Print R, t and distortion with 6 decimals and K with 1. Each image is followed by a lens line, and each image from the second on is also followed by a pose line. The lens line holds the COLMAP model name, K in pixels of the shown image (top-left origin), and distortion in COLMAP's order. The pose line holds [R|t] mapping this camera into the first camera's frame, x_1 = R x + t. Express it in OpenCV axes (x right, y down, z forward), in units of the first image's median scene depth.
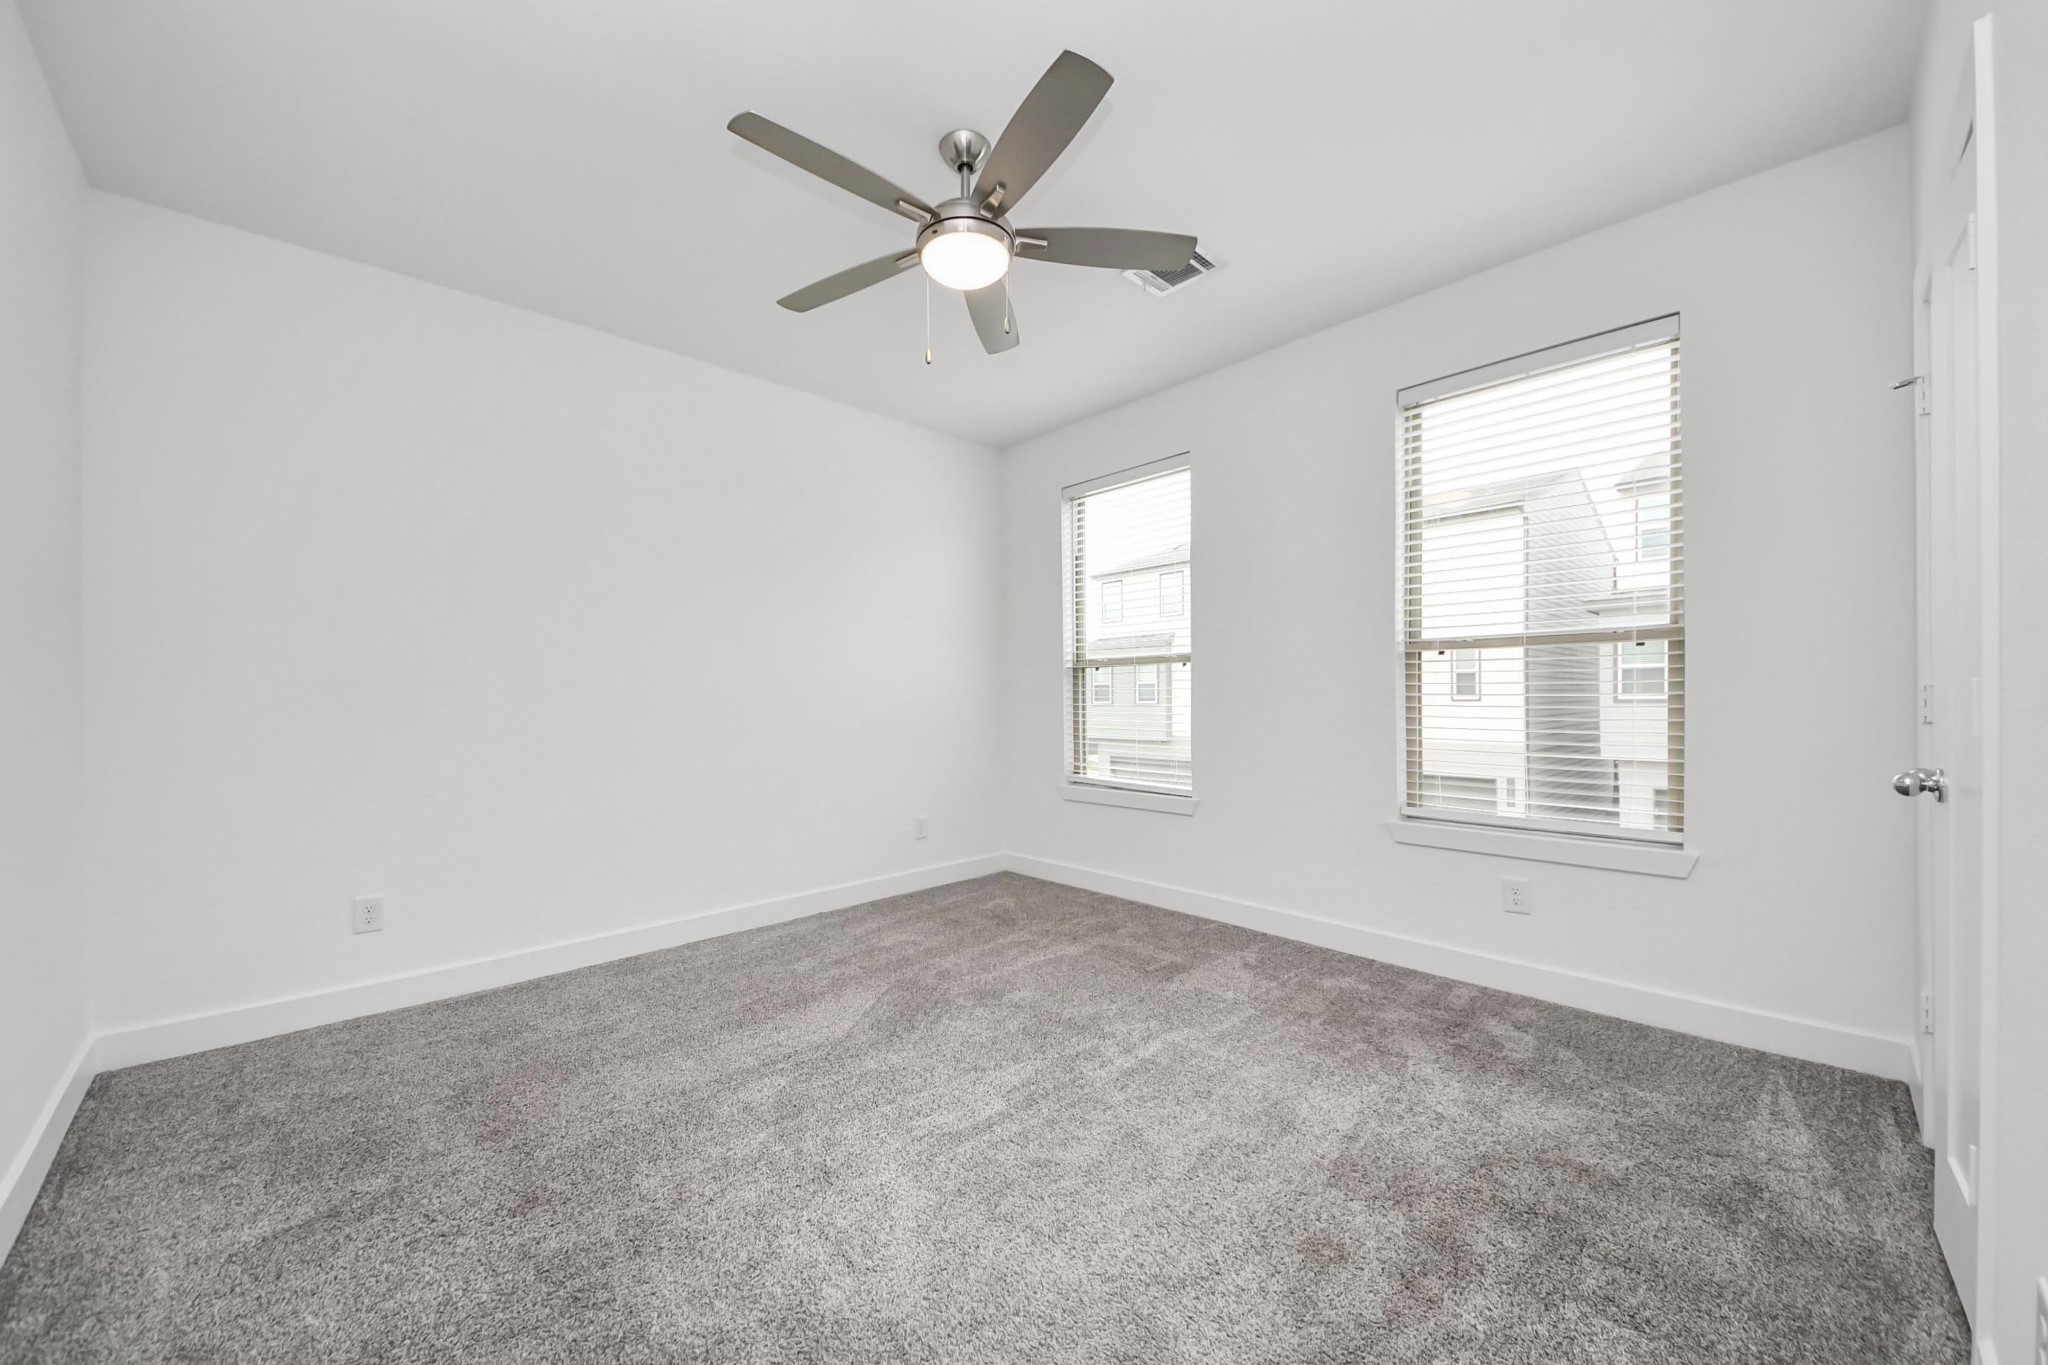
lens RADIAL K [[734.2, 0, 1001.4], [0, 734.2, 695.9], [0, 0, 1]] dist [0.001295, -0.011042]
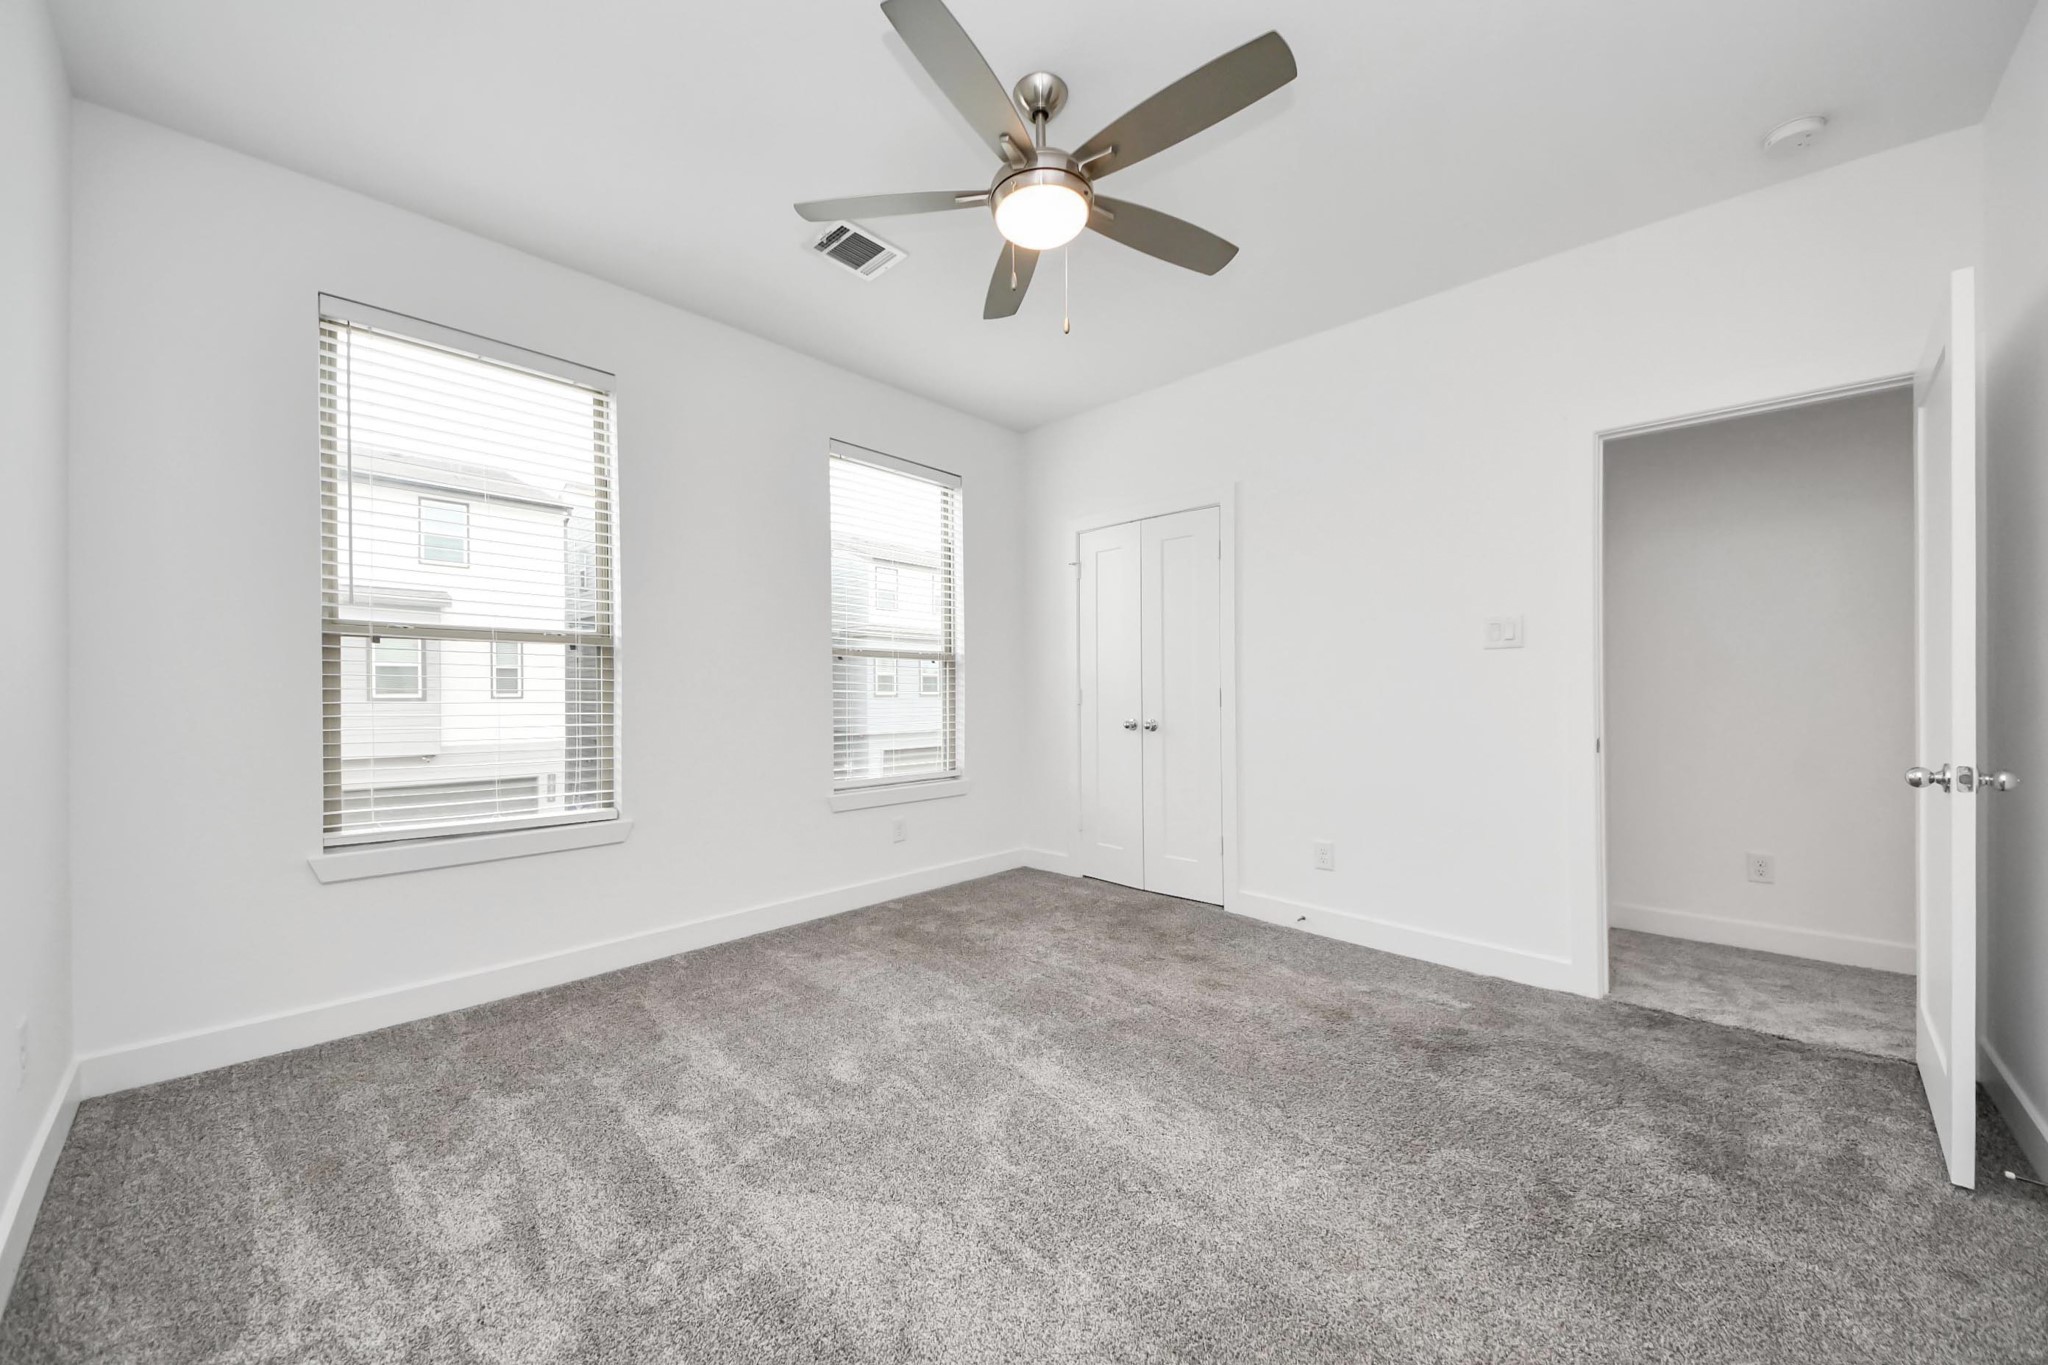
lens RADIAL K [[761.1, 0, 1032.3], [0, 761.1, 677.0], [0, 0, 1]] dist [0.000779, -0.000009]
pose [[-0.110461, 0.027657, 0.993496, -0.583424], [-0.005209, 0.999583, -0.028406, 0.008036], [-0.993867, -0.008313, -0.110271, 0.634462]]
